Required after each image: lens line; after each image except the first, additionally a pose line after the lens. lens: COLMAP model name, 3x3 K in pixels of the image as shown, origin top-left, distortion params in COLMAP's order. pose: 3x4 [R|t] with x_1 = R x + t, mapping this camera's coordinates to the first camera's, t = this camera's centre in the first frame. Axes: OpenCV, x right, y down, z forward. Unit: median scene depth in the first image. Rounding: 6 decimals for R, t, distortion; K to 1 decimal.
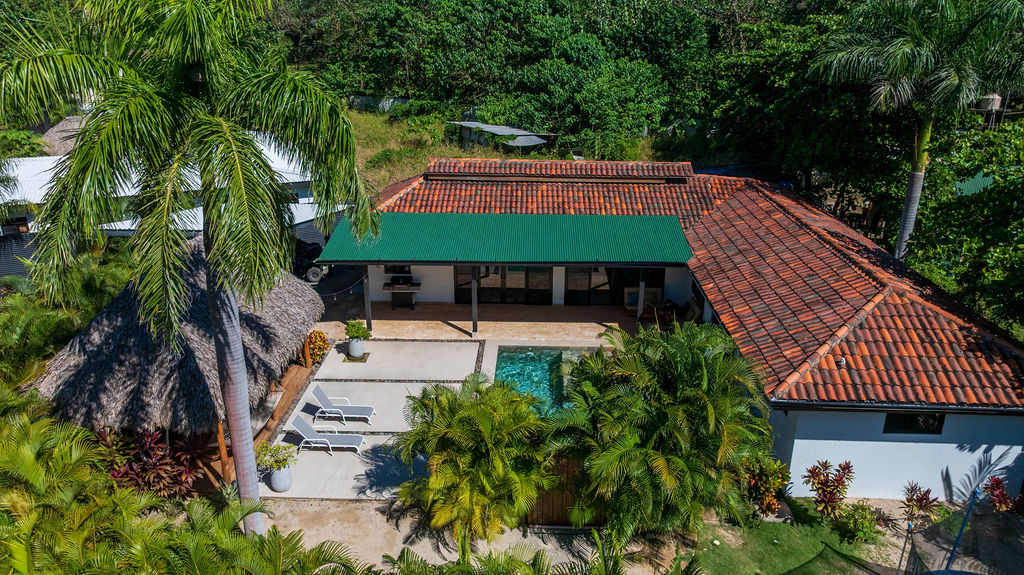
lens RADIAL K [[711.3, 0, 512.0], [0, 711.3, 287.5], [0, 0, 1]] dist [-0.028397, 0.000339]
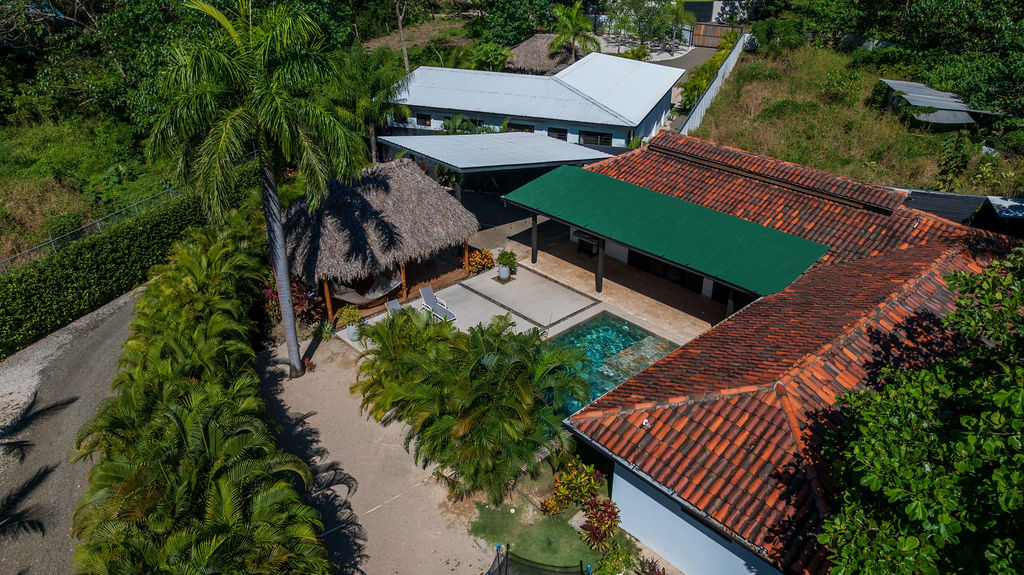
lens RADIAL K [[711.3, 0, 512.0], [0, 711.3, 287.5], [0, 0, 1]] dist [-0.028397, 0.000339]
pose [[0.700149, 0.328719, -0.633826, 0.678873], [-0.243457, 0.944428, 0.220873, -0.193569], [0.671208, -0.000335, 0.741269, 0.074546]]
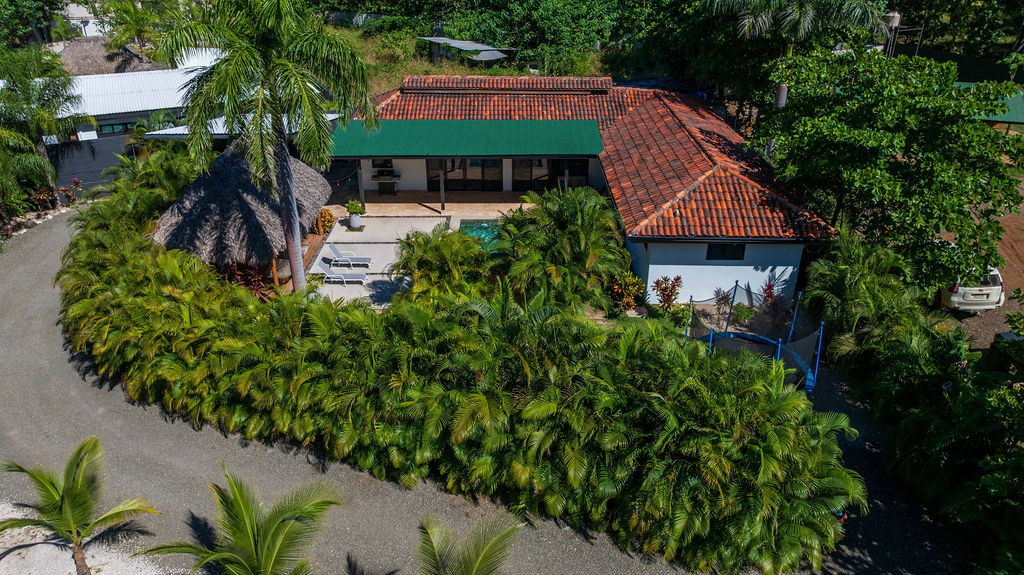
lens RADIAL K [[711.3, 0, 512.0], [0, 711.3, 287.5], [0, 0, 1]] dist [-0.028397, 0.000339]
pose [[0.999338, -0.017058, 0.032131, 0.037892], [0.013010, 0.992418, 0.122214, 0.054170], [-0.033973, -0.121715, 0.991984, -0.409709]]
